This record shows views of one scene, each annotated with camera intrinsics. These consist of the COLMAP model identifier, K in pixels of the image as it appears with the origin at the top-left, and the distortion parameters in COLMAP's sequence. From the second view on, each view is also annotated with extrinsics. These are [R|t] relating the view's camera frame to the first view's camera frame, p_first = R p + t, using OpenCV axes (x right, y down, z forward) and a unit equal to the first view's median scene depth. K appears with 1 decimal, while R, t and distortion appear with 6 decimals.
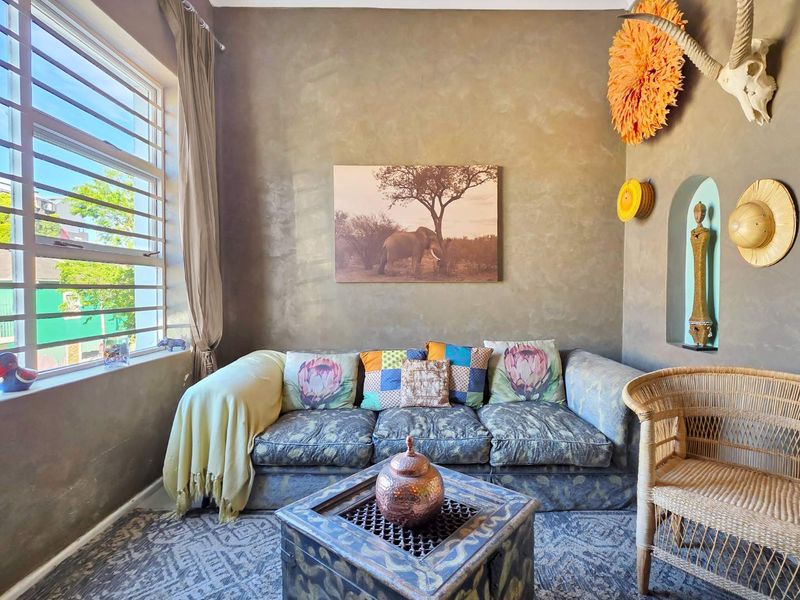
lens RADIAL K [[414.9, 0, 398.8], [0, 414.9, 297.5], [0, 0, 1]] dist [0.000232, 0.000107]
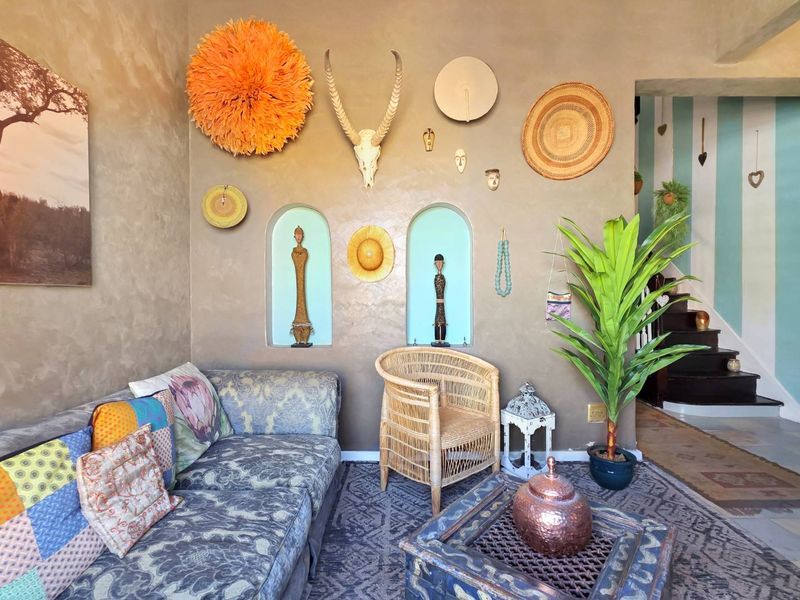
lens RADIAL K [[408.3, 0, 394.3], [0, 408.3, 301.5], [0, 0, 1]] dist [-0.001902, -0.000028]
pose [[-0.014325, -0.013941, 0.999800, -0.420648], [0.025785, 0.999565, 0.014307, -0.015477], [-0.999565, 0.025985, -0.013959, 0.649754]]
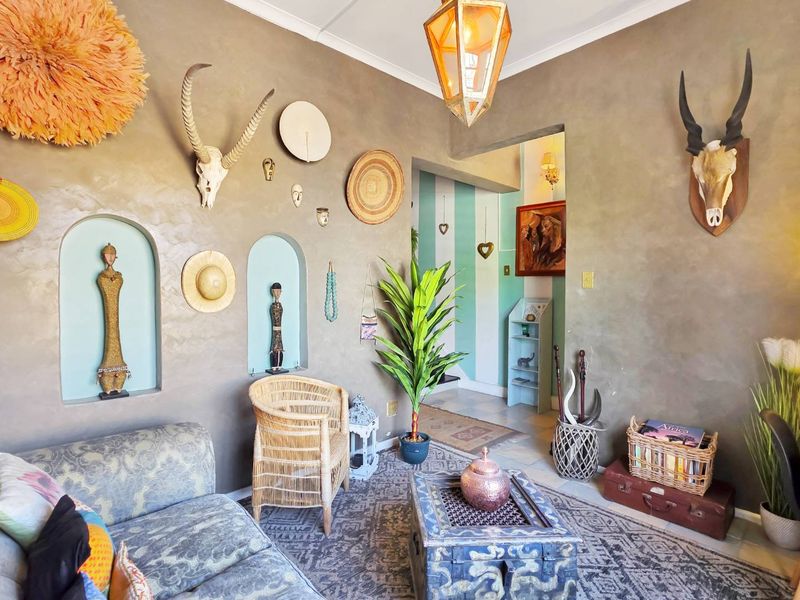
lens RADIAL K [[414.9, 0, 398.8], [0, 414.9, 297.5], [0, 0, 1]] dist [0.000232, 0.000107]
pose [[-0.702219, -0.007725, 0.711919, -0.370663], [0.018706, 0.999396, 0.029295, -0.105978], [-0.711715, 0.033888, -0.701650, 1.050781]]
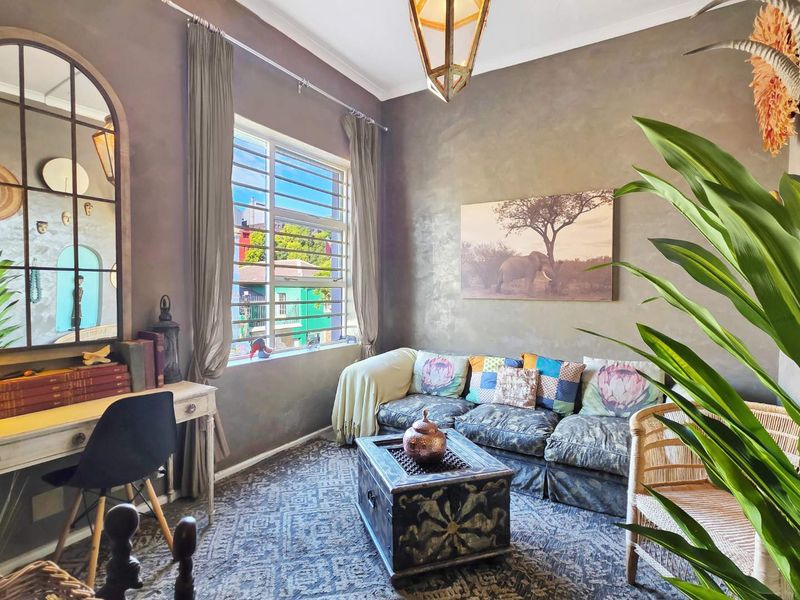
lens RADIAL K [[407.6, 0, 369.4], [0, 407.6, 299.5], [0, 0, 1]] dist [0.001021, 0.000108]
pose [[0.837005, 0.020768, -0.546801, 0.333471], [-0.017946, 0.999784, 0.010502, -0.048716], [0.546901, 0.001023, 0.837197, -0.207821]]
